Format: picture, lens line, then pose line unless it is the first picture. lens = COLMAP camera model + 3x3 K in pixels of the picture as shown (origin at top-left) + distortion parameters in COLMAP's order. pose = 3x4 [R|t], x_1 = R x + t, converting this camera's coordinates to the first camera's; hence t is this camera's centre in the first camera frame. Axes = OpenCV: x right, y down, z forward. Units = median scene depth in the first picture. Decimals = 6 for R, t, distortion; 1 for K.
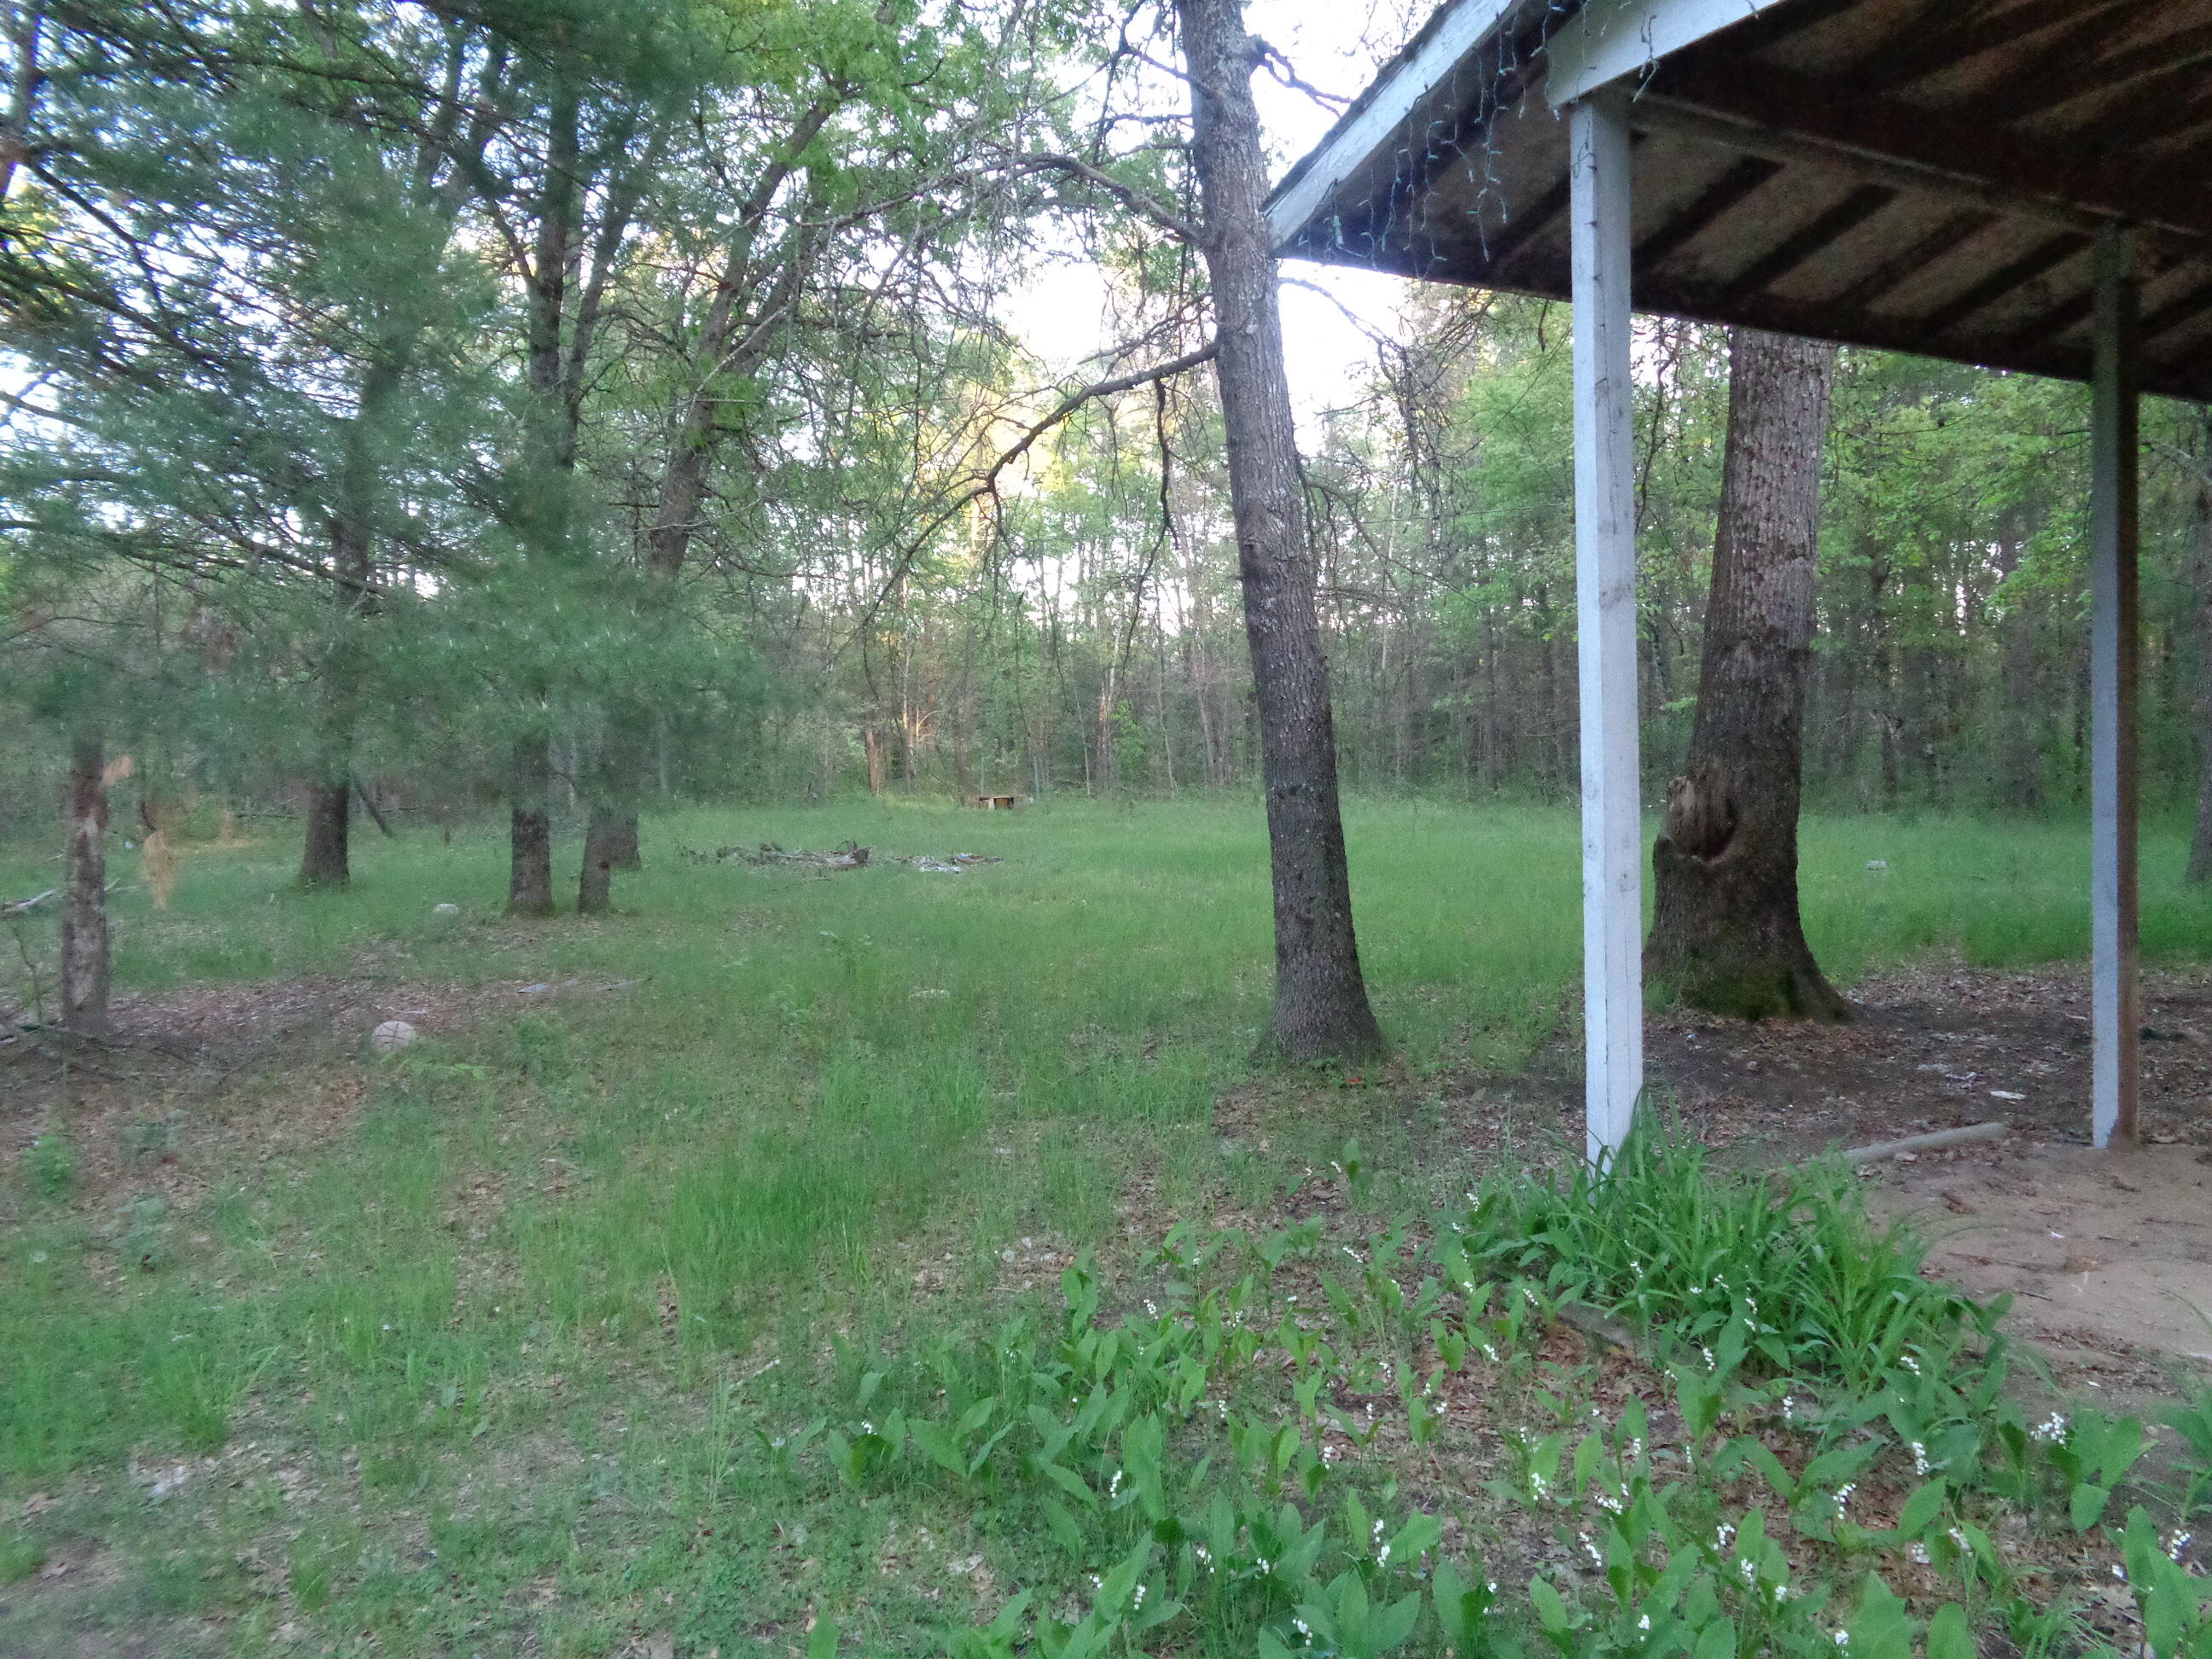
lens RADIAL K [[1610.4, 0, 1100.6], [0, 1610.4, 825.8], [0, 0, 1]] dist [-0.009517, -0.001640]
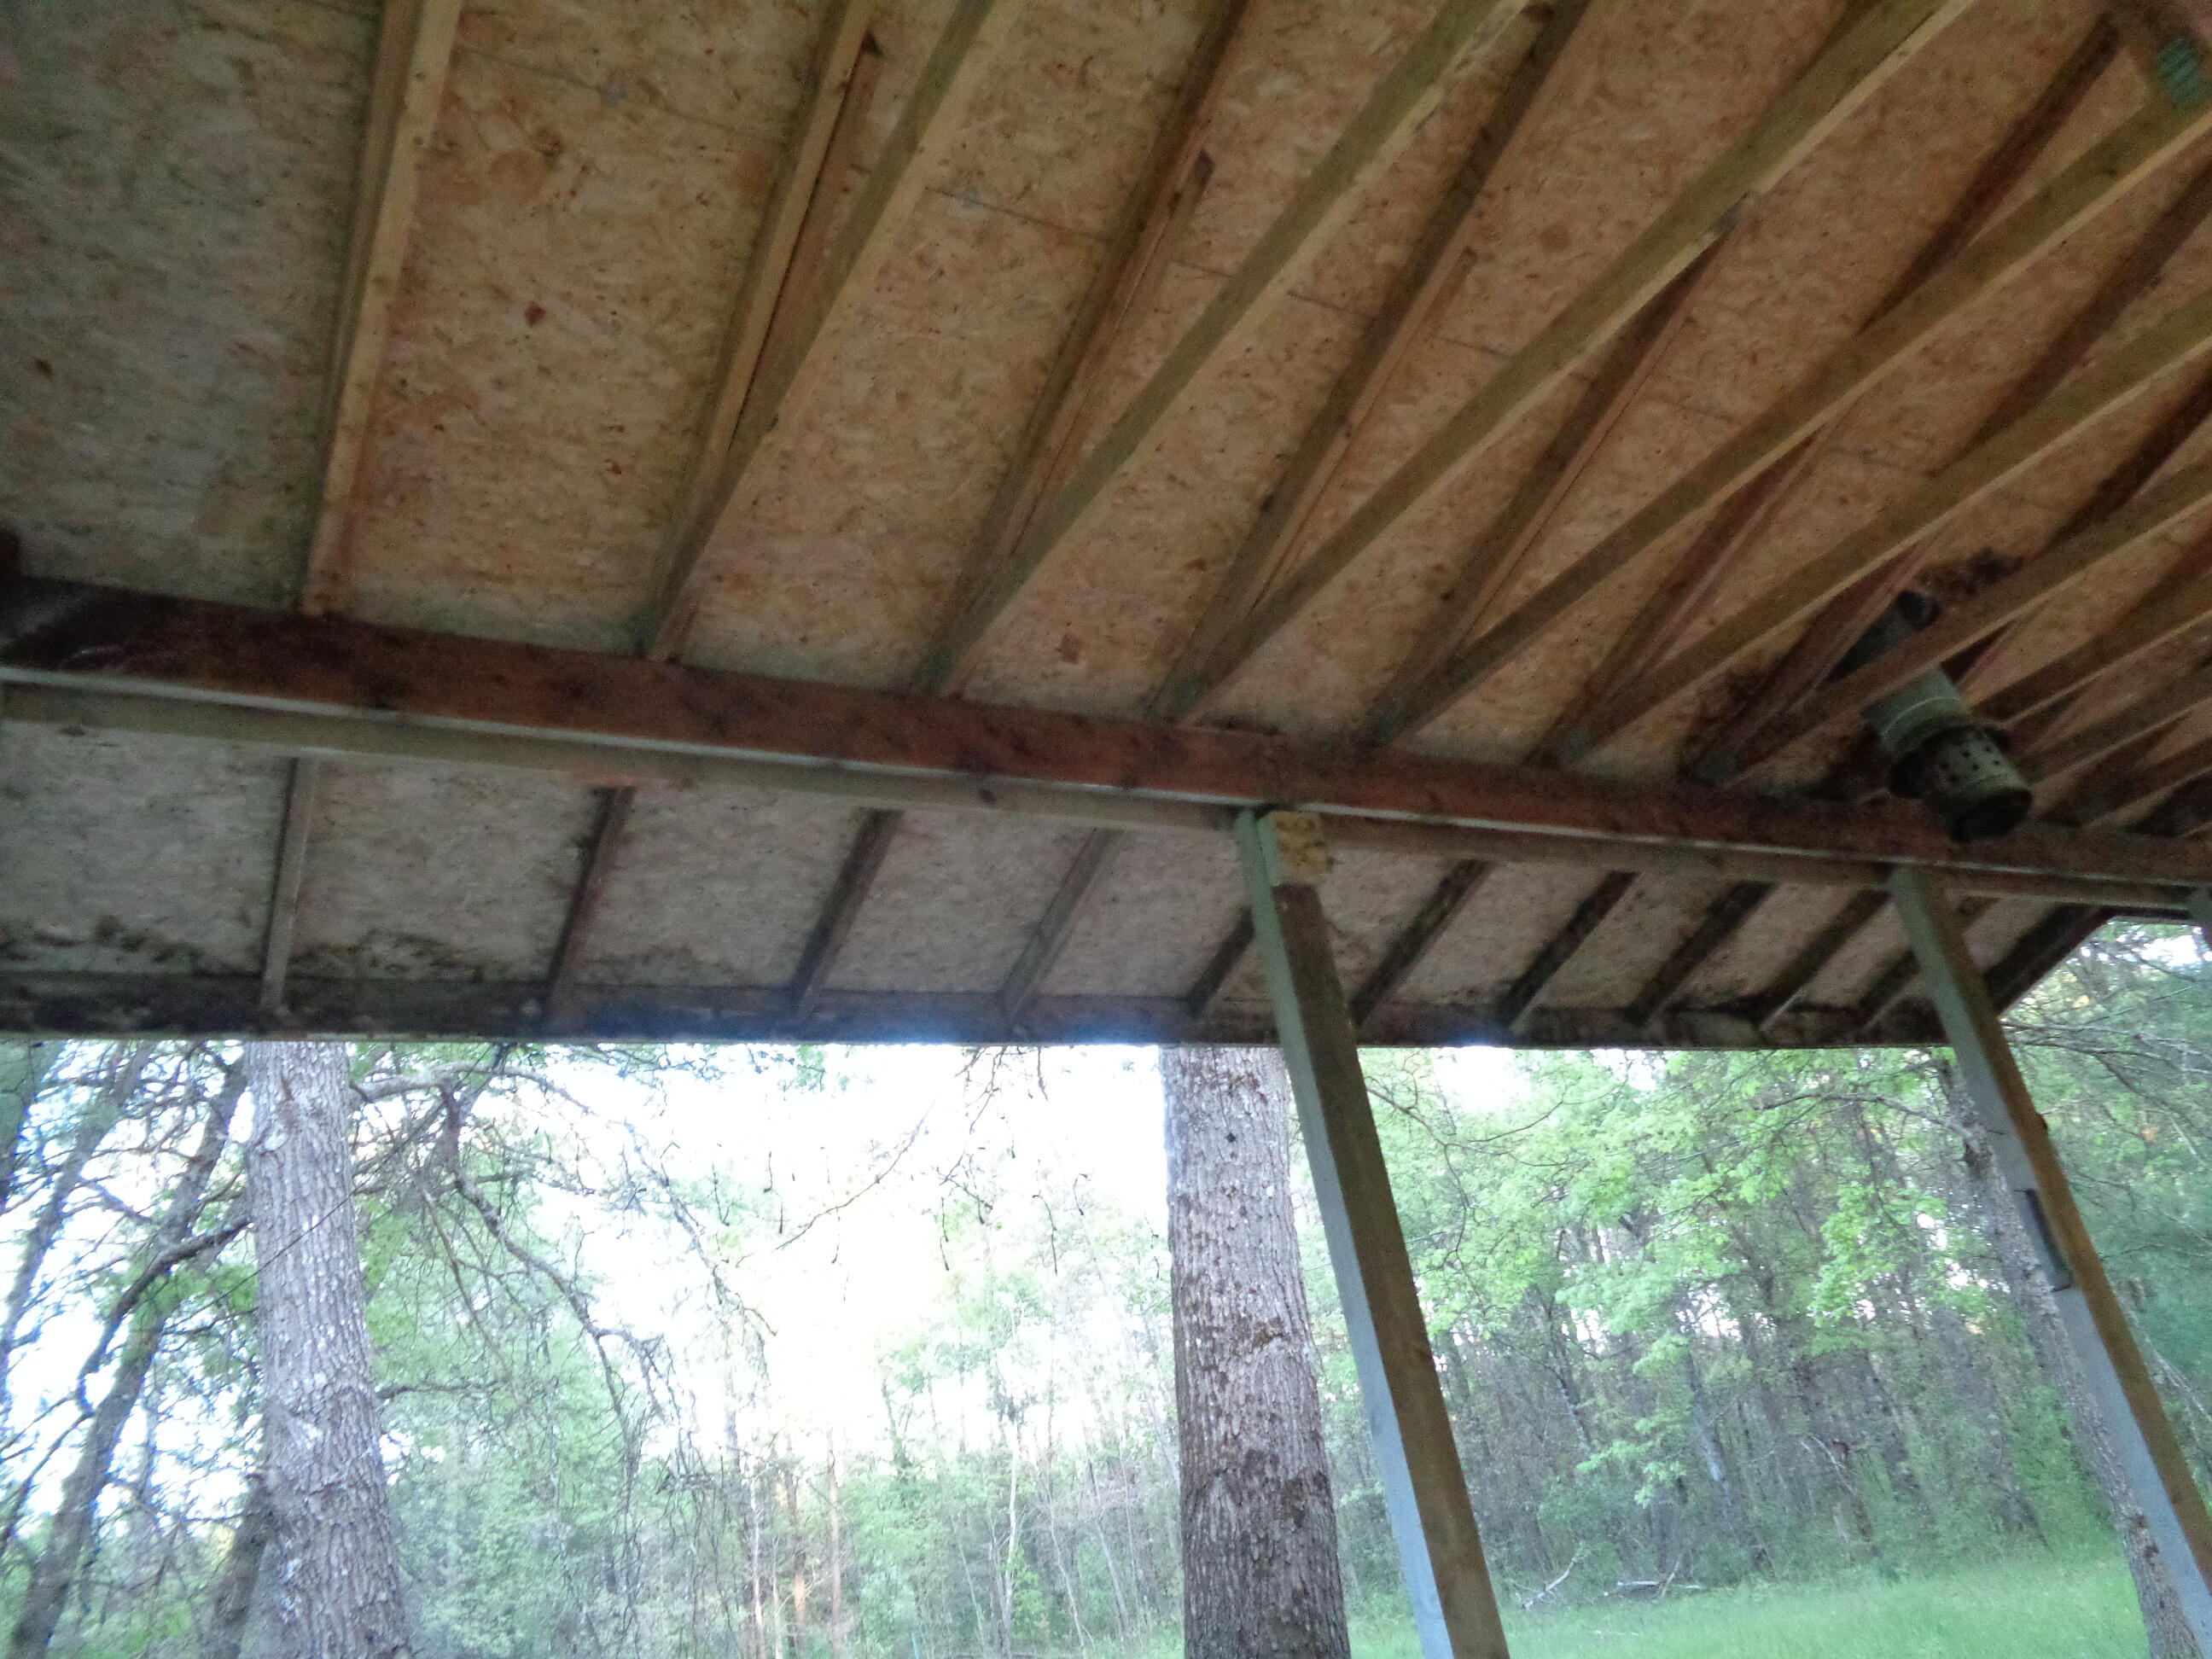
lens RADIAL K [[1610.4, 0, 1110.3], [0, 1610.4, 823.0], [0, 0, 1]] dist [-0.009517, -0.001640]
pose [[0.989723, -0.132453, 0.053897, 0.356148], [0.142282, 0.874421, -0.463835, -0.049077], [0.014307, 0.466737, 0.884281, 0.275034]]
